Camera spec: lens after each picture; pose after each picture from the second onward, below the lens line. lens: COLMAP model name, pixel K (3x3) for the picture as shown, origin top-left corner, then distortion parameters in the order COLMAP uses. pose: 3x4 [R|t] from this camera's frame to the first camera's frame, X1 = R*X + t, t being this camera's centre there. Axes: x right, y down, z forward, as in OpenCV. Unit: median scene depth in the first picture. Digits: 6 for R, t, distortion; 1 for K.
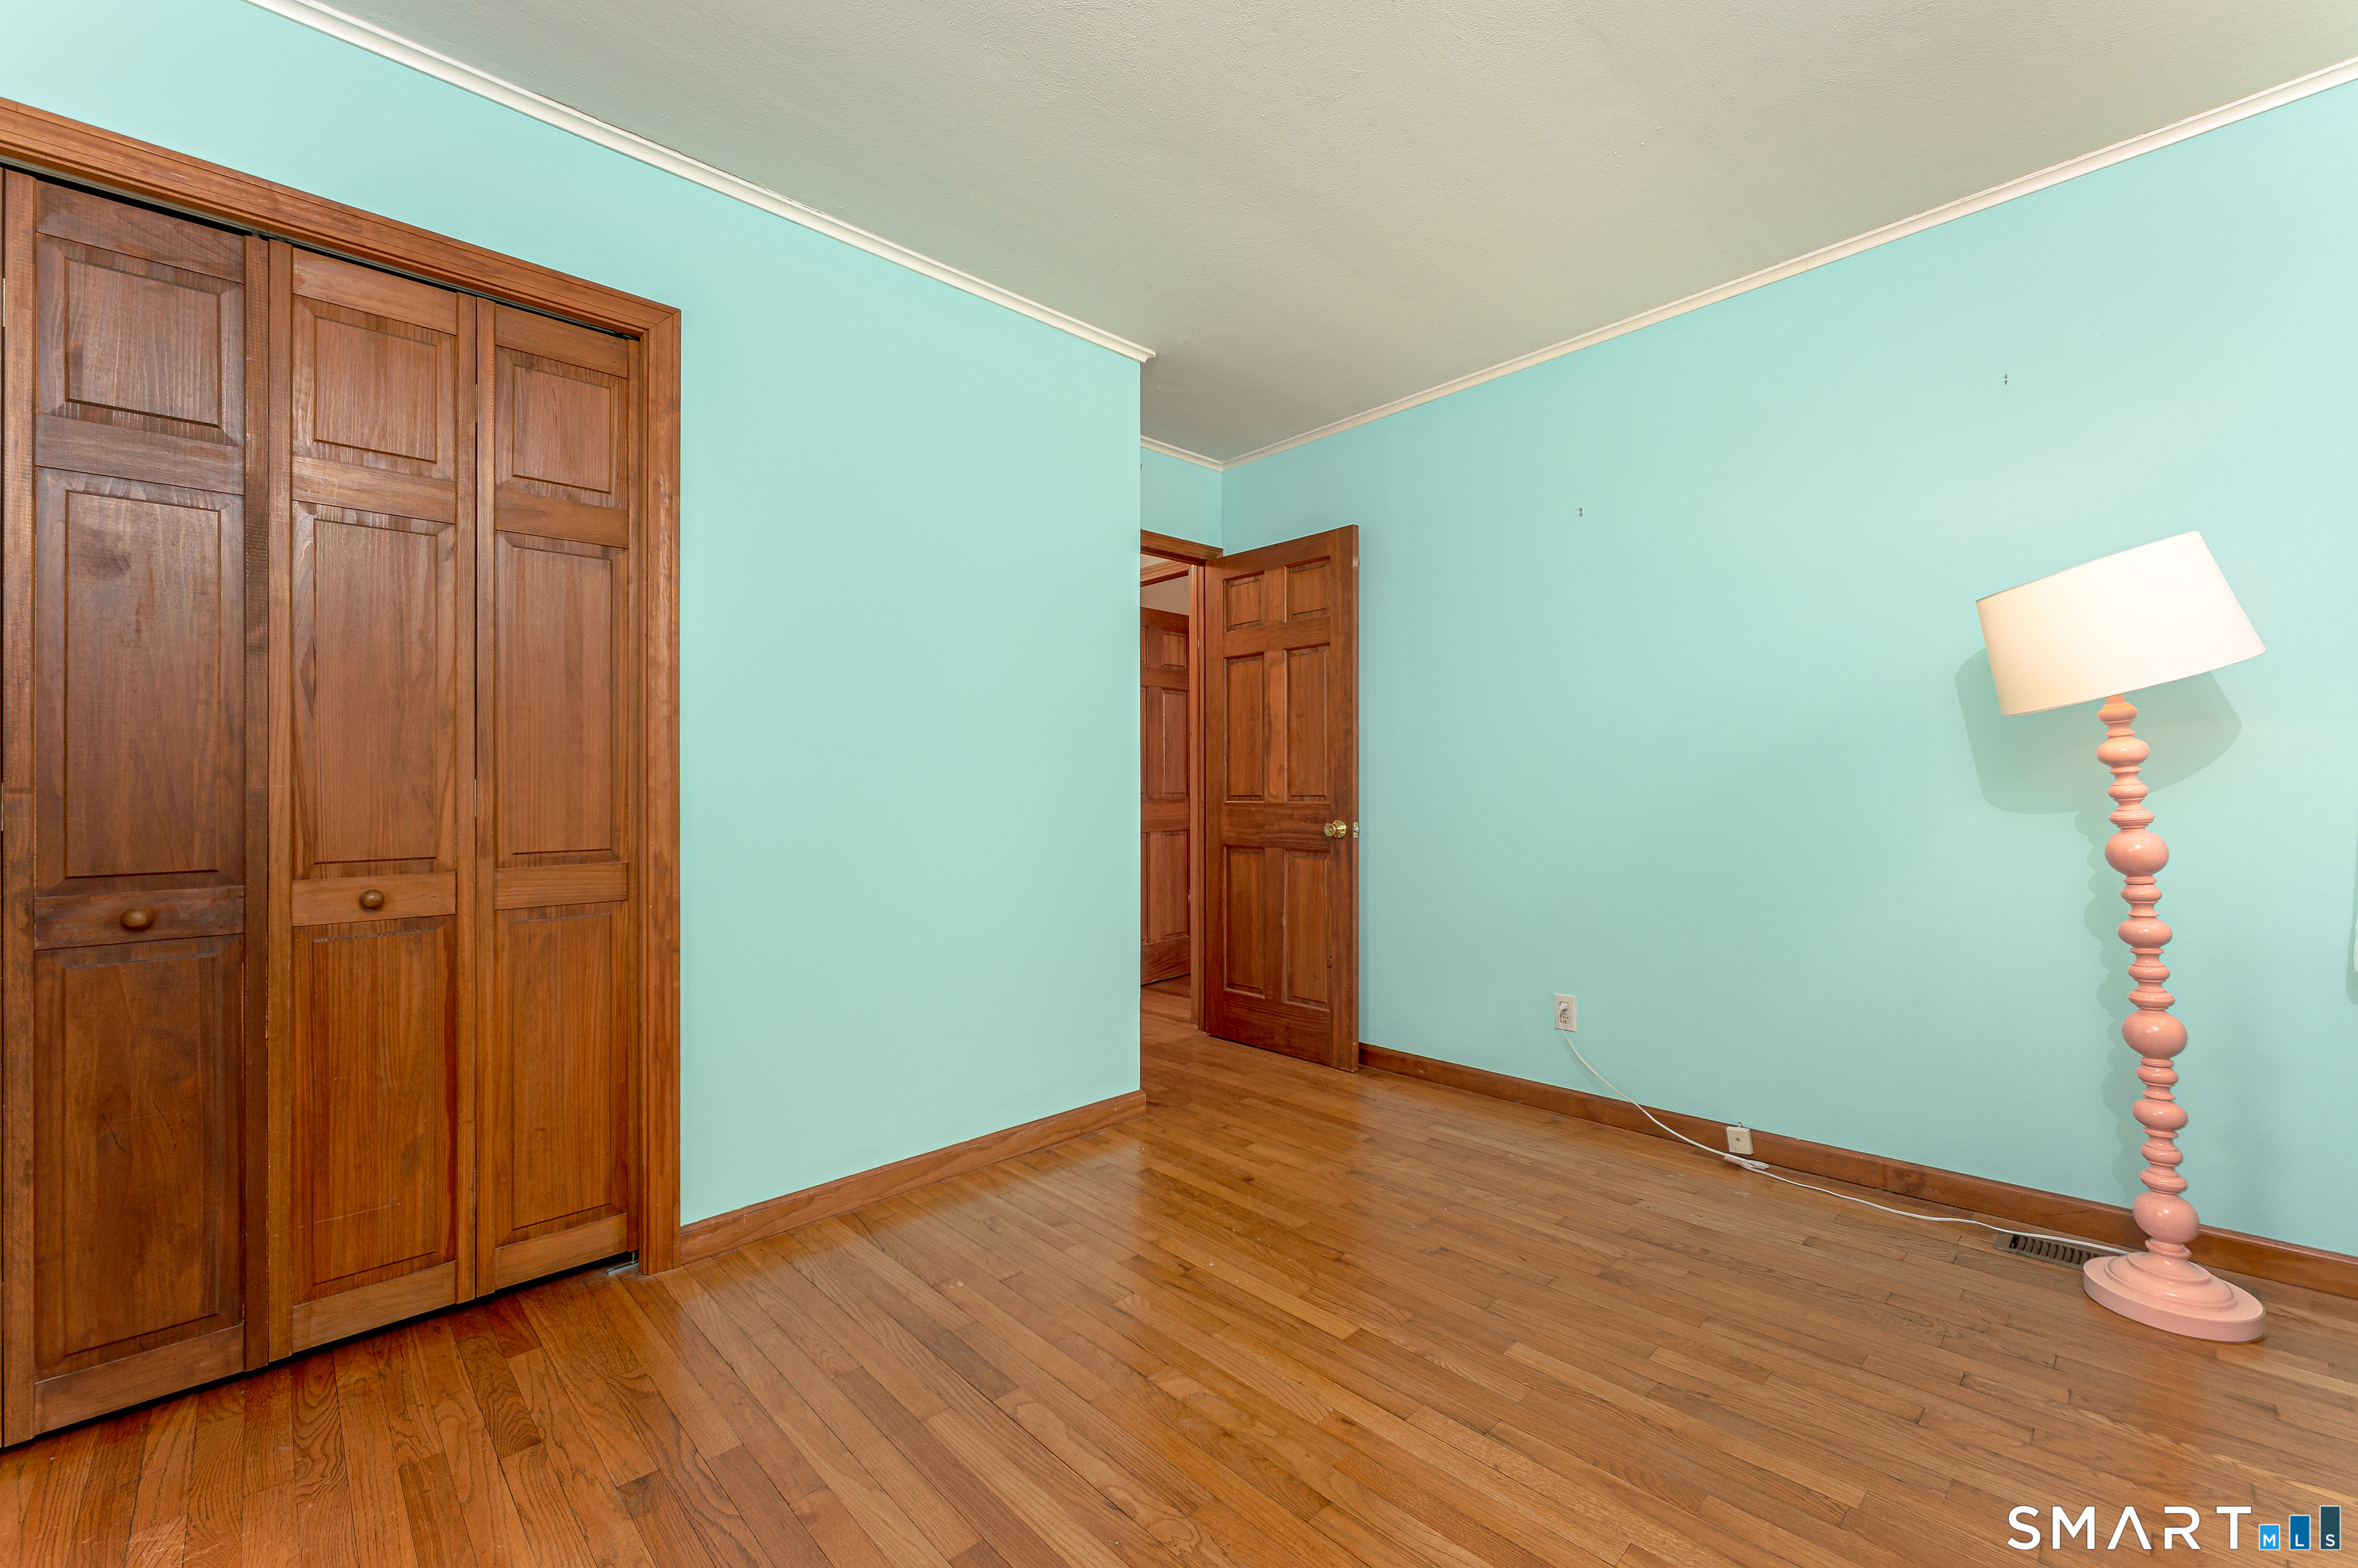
lens RADIAL K [[955.1, 0, 1175.3], [0, 955.1, 779.9], [0, 0, 1]] dist [0.006570, 0.000099]
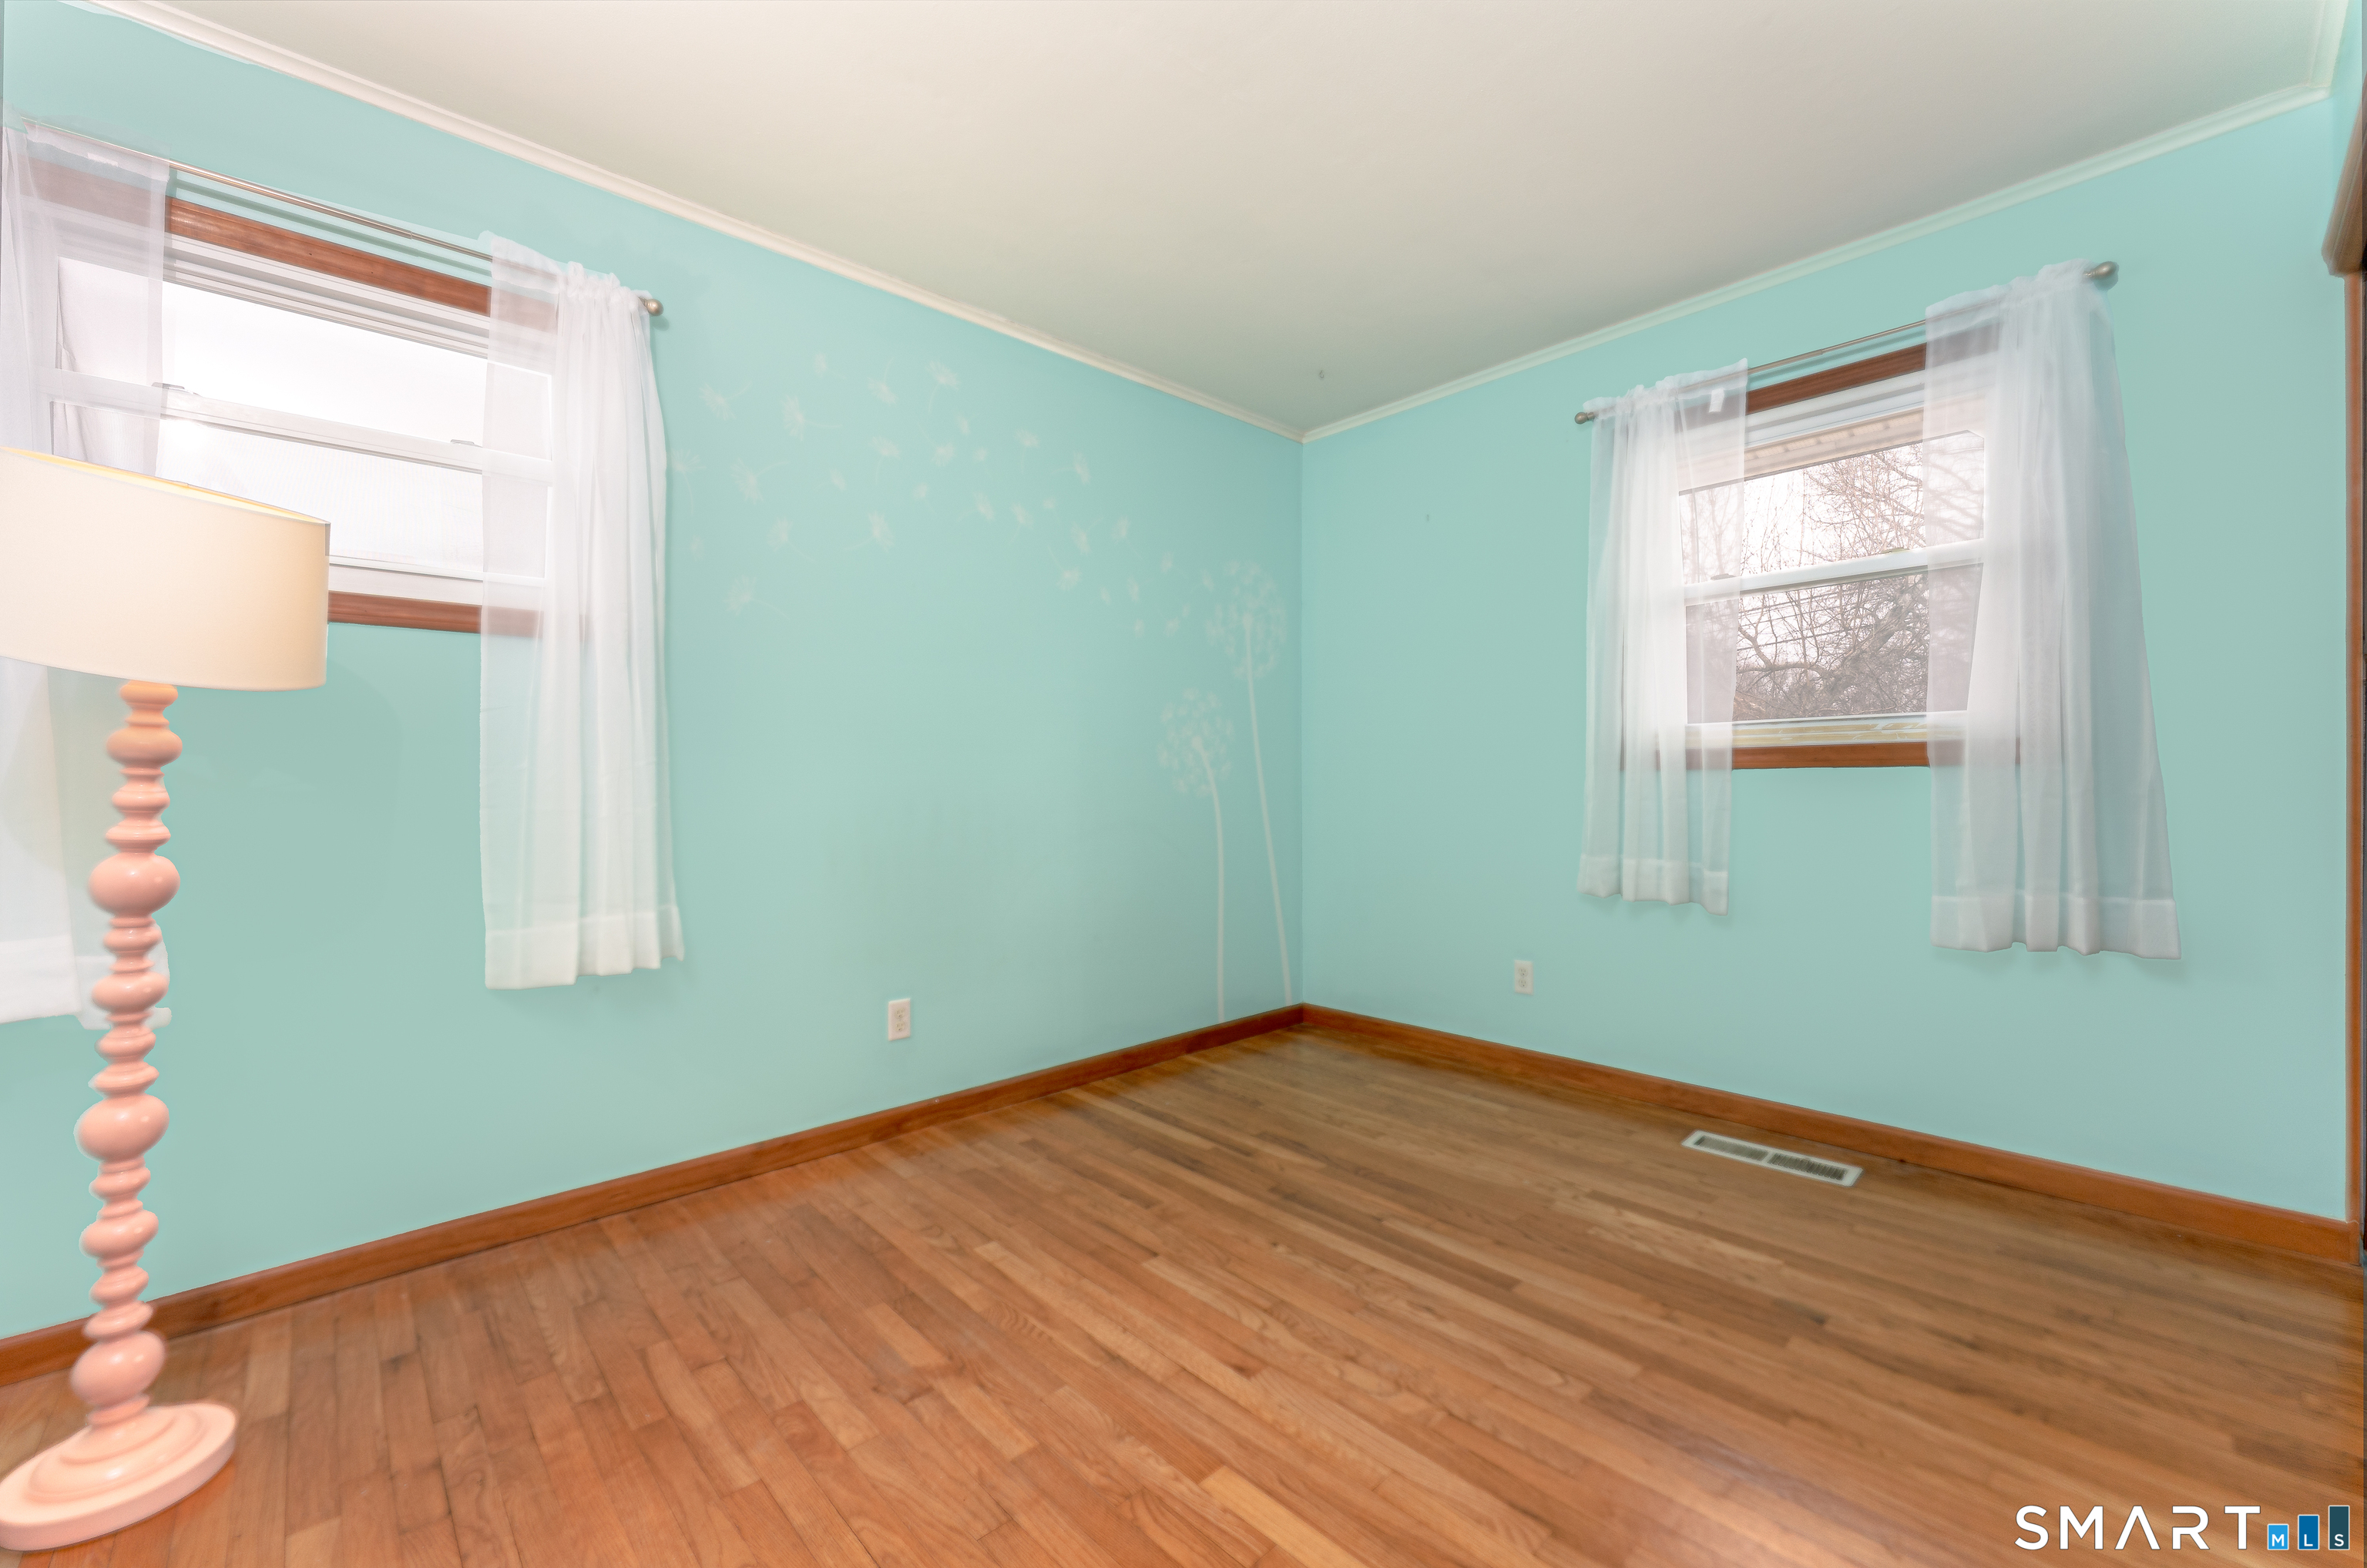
lens RADIAL K [[958.8, 0, 1187.1], [0, 958.8, 780.8], [0, 0, 1]] dist [0.006570, 0.000099]
pose [[-0.999716, 0.023575, -0.003542, 0.210528], [0.023572, 0.999722, 0.000910, 0.015527], [0.003562, 0.000827, -0.999993, 1.935923]]
